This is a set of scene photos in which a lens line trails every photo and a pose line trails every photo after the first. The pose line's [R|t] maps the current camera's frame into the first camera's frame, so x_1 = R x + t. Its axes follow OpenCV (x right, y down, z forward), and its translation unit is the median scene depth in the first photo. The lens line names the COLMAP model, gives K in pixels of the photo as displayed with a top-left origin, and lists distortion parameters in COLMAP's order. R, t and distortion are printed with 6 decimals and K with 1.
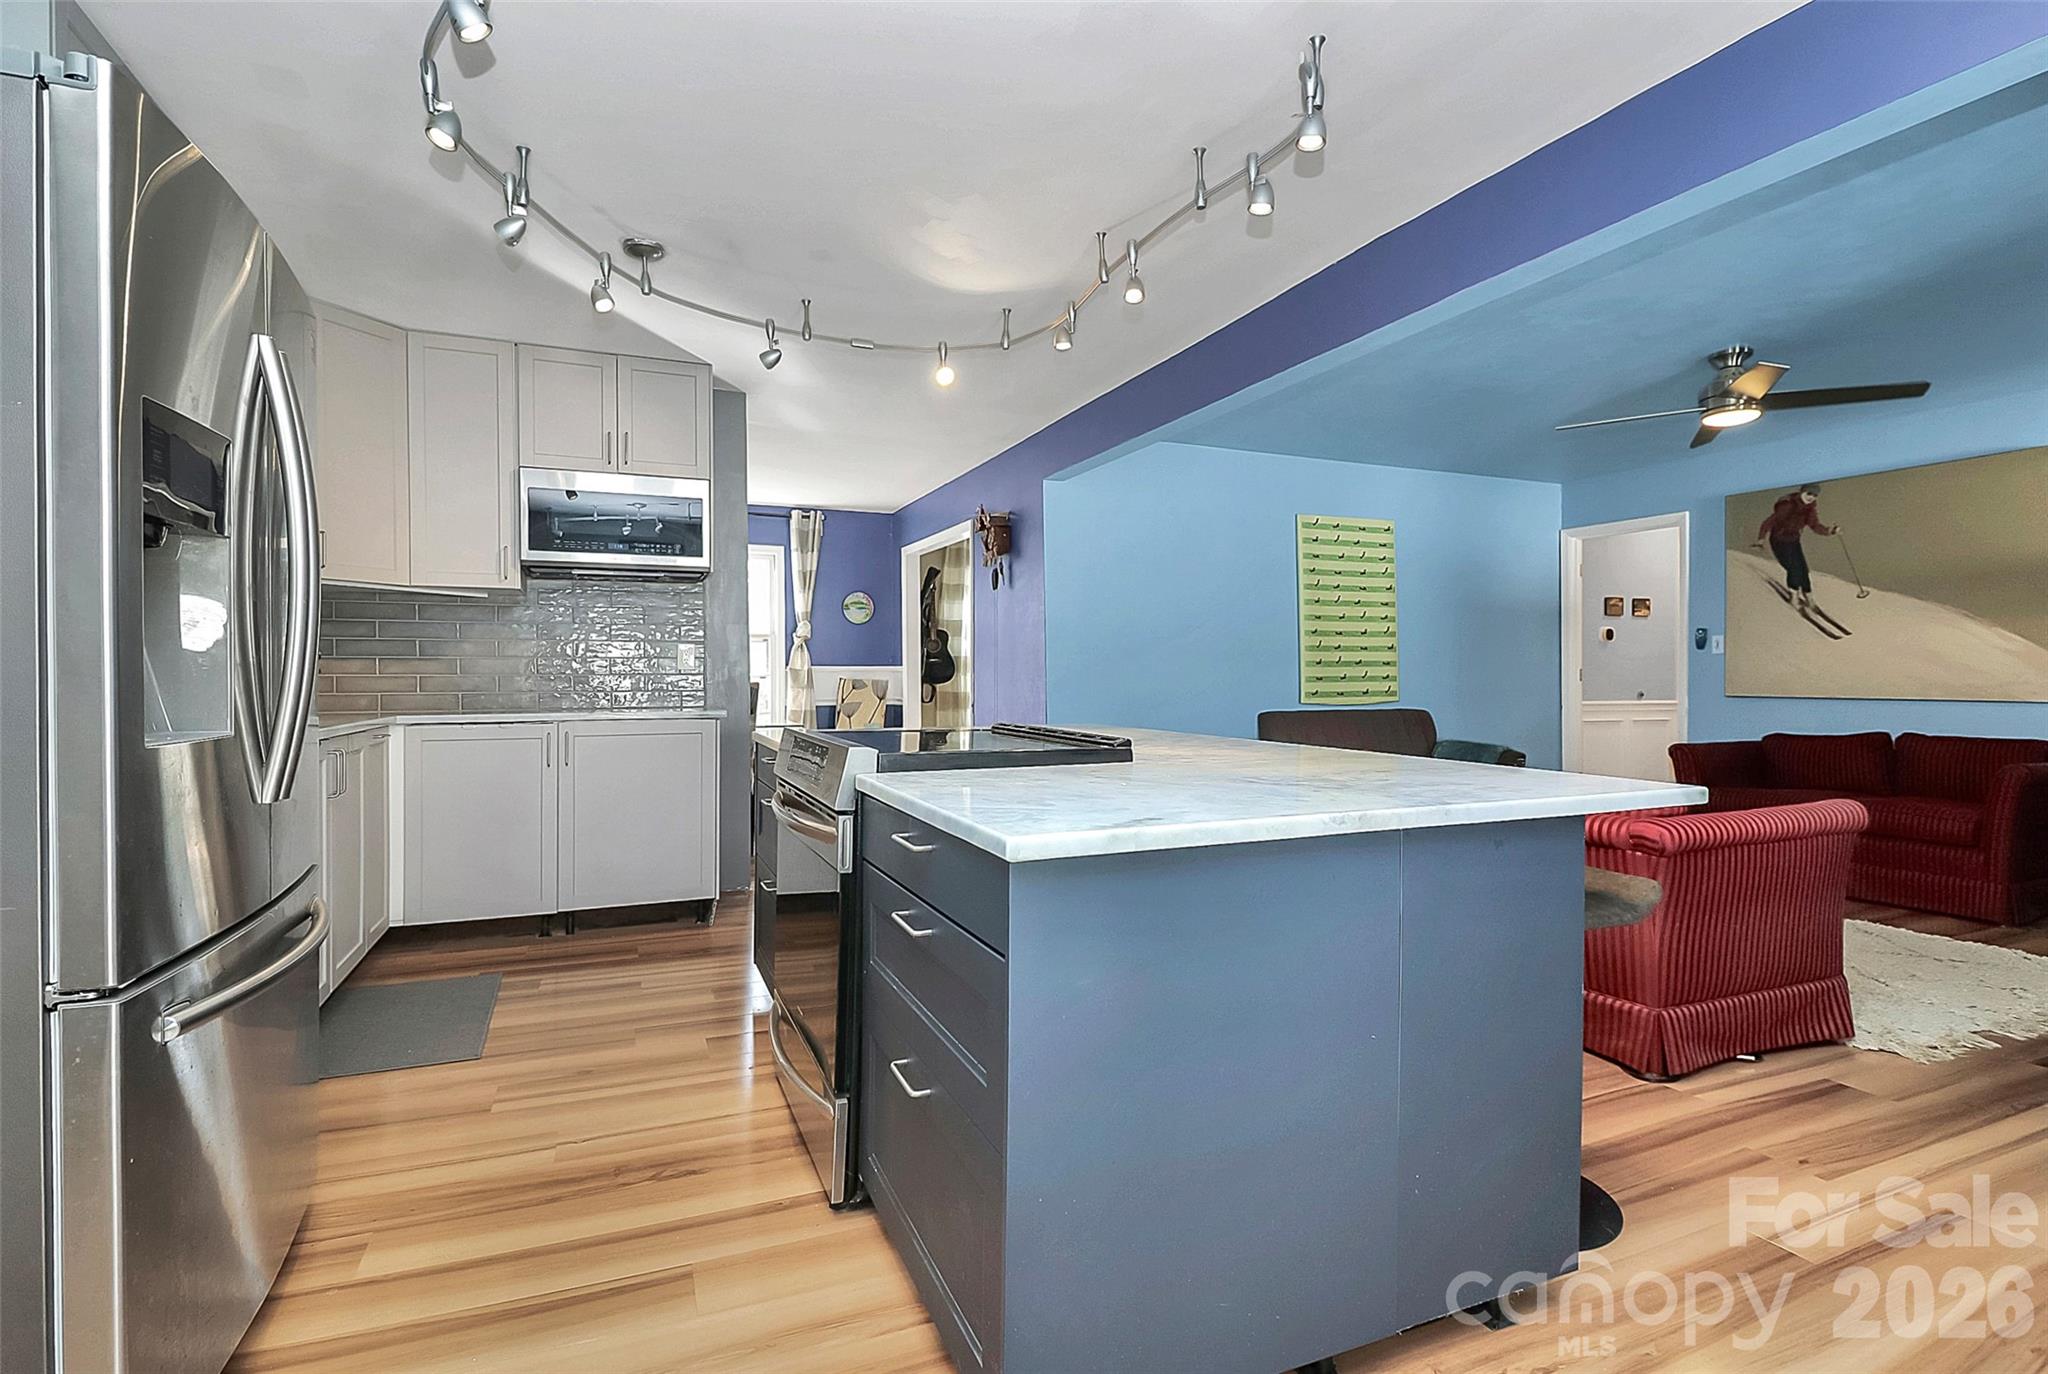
lens RADIAL K [[980.9, 0, 1018.5], [0, 980.9, 684.0], [0, 0, 1]] dist [0.012554, -0.024036]
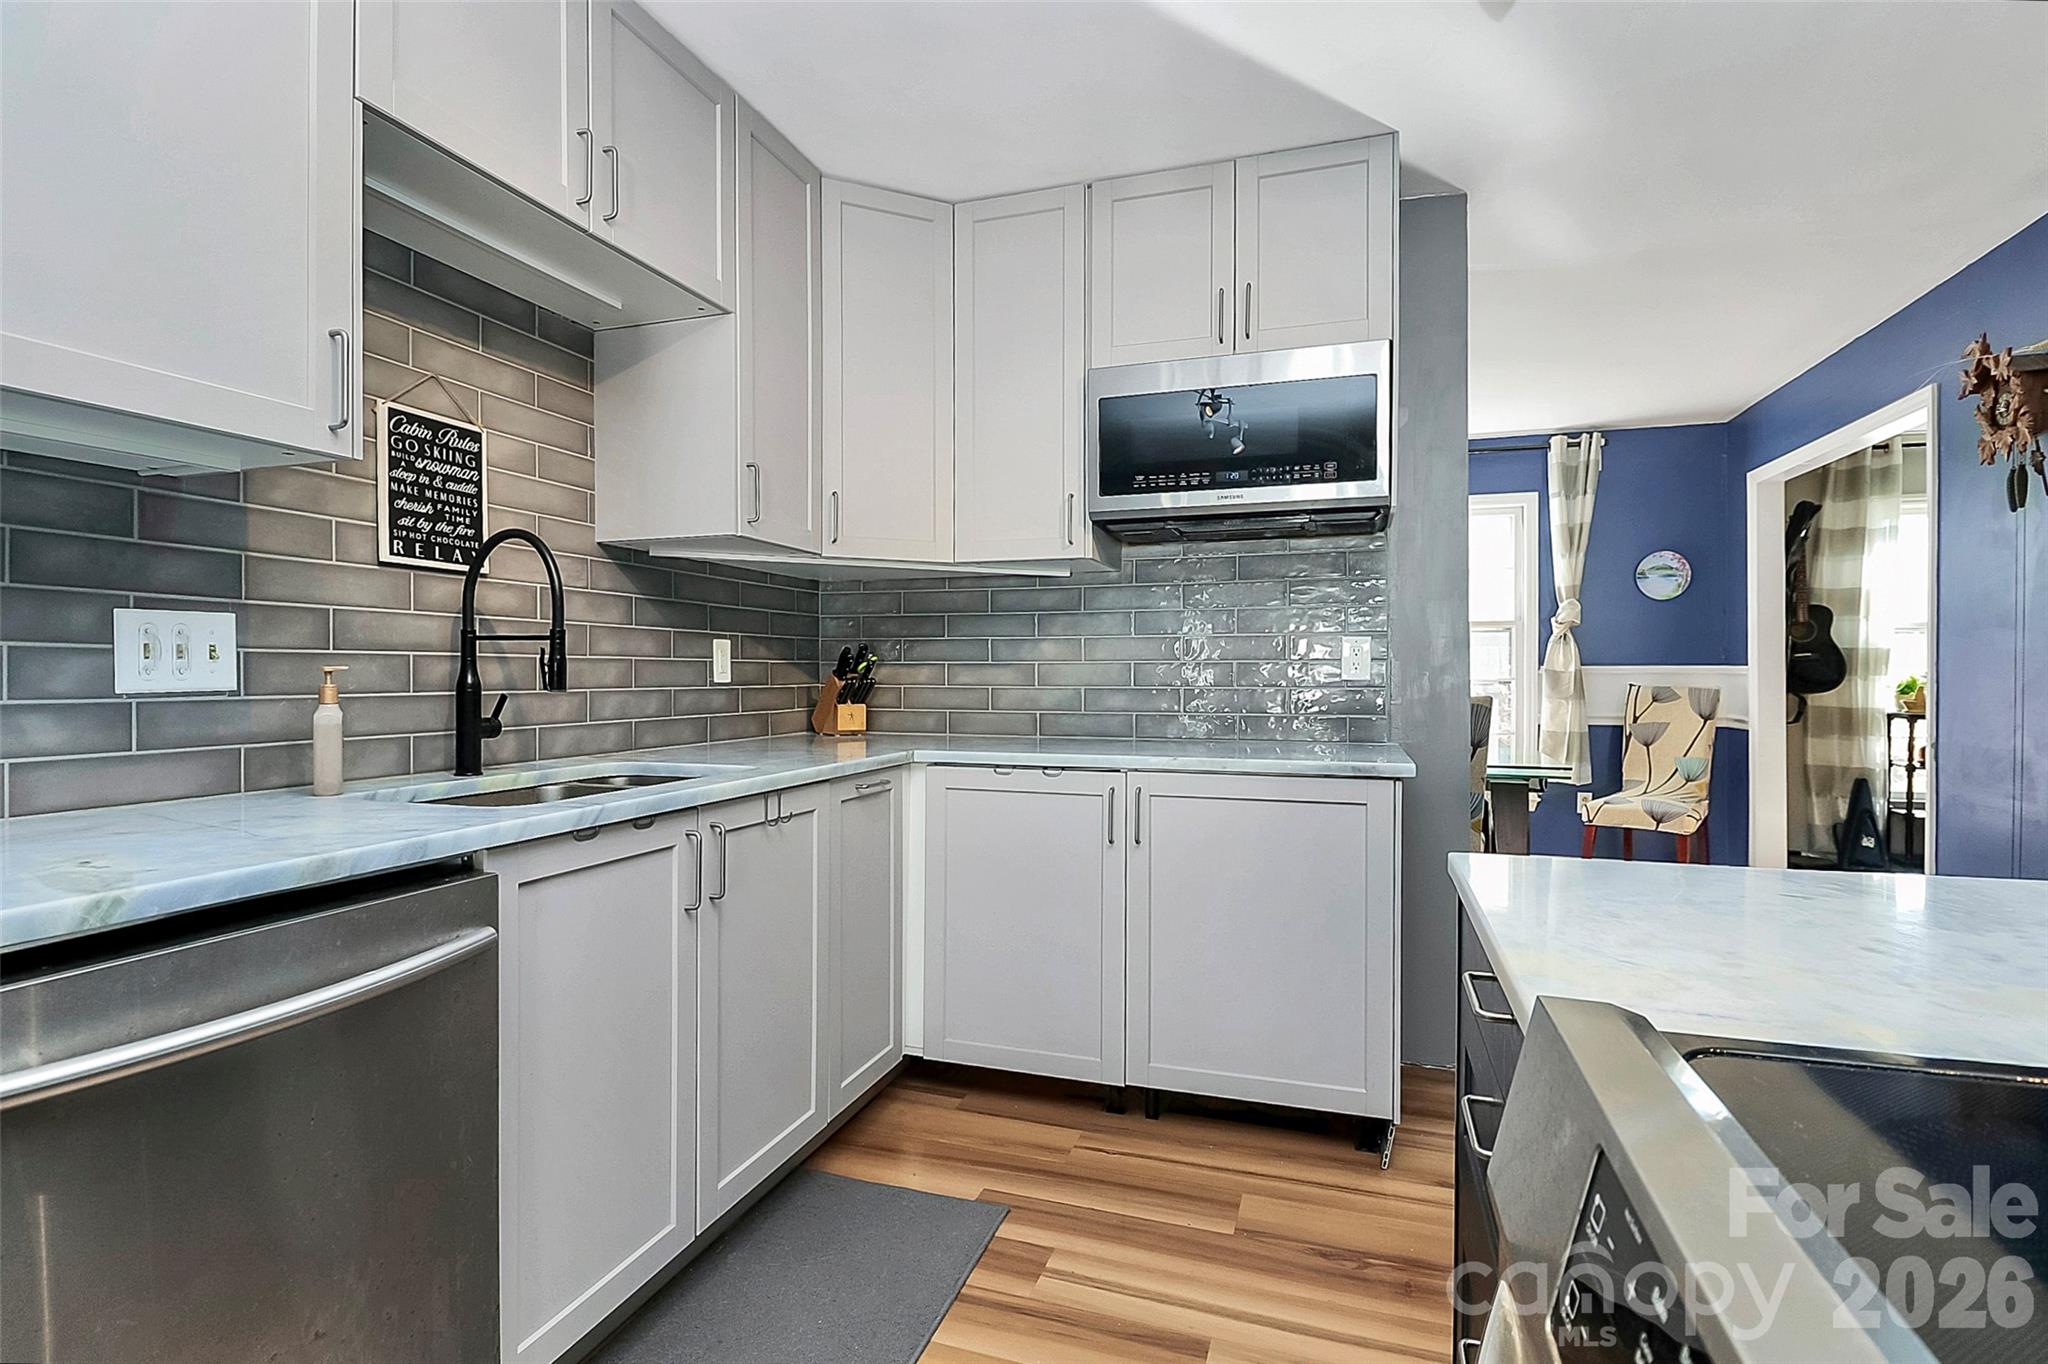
lens RADIAL K [[968.5, 0, 1015.4], [0, 968.5, 680.7], [0, 0, 1]] dist [0.002975, -0.014187]
pose [[0.746307, 0.007319, -0.665562, -0.077598], [-0.005376, 0.999973, 0.004967, -0.012285], [0.665580, -0.000129, 0.746326, 0.325067]]
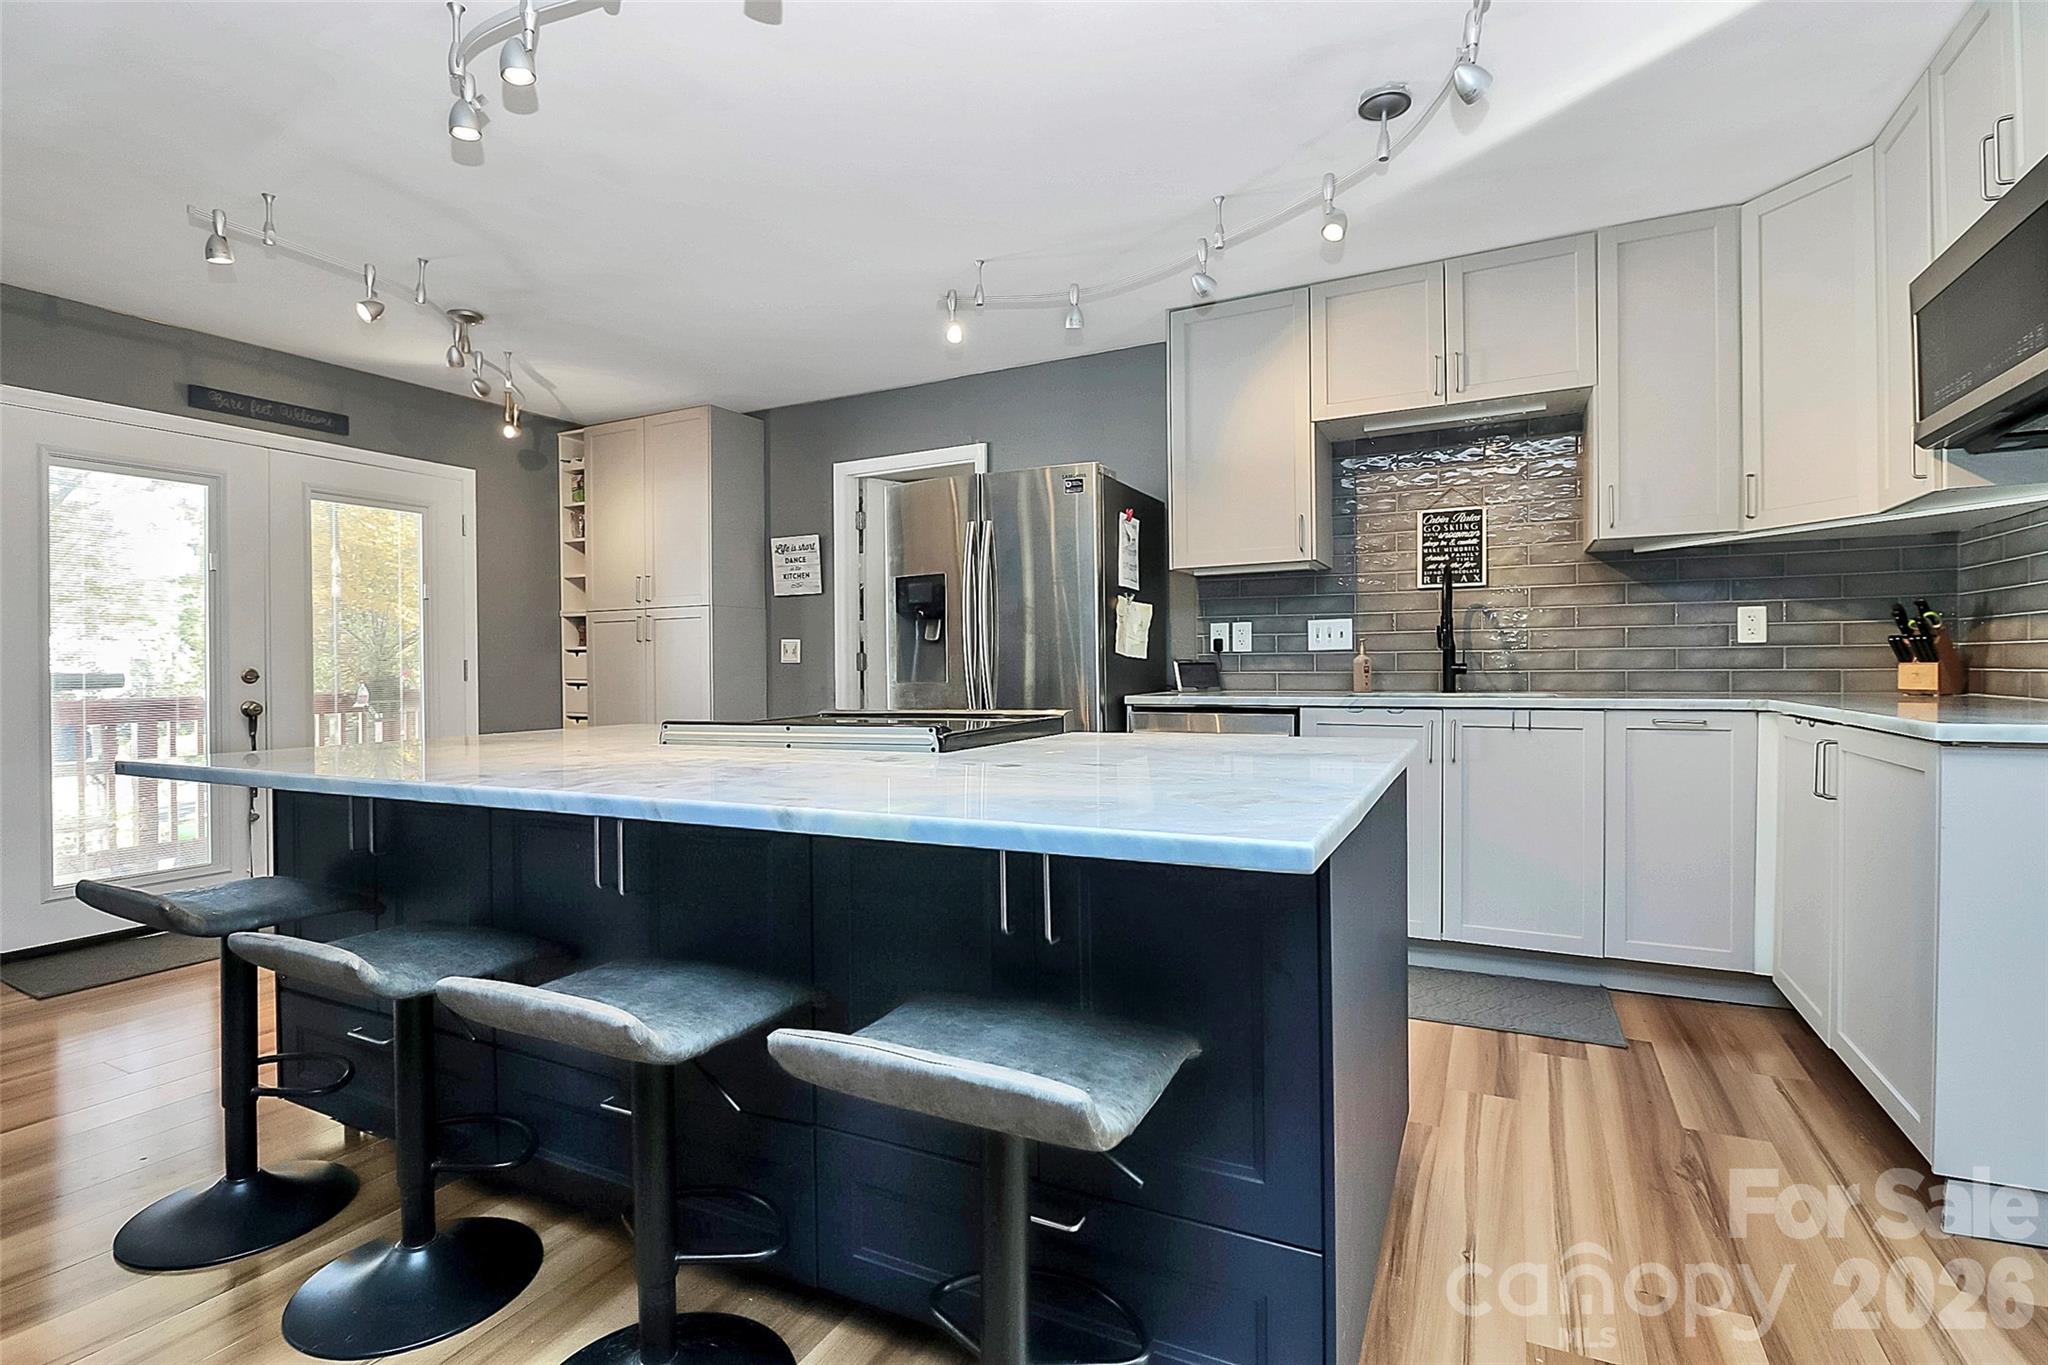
lens RADIAL K [[956.7, 0, 1024.0], [0, 956.7, 682.5], [0, 0, 1]] dist [0.002384, -0.010649]
pose [[-0.761847, 0.022467, -0.647368, 0.176443], [0.009099, 0.999671, 0.023986, -0.002473], [0.647693, 0.012383, -0.761800, 0.725417]]
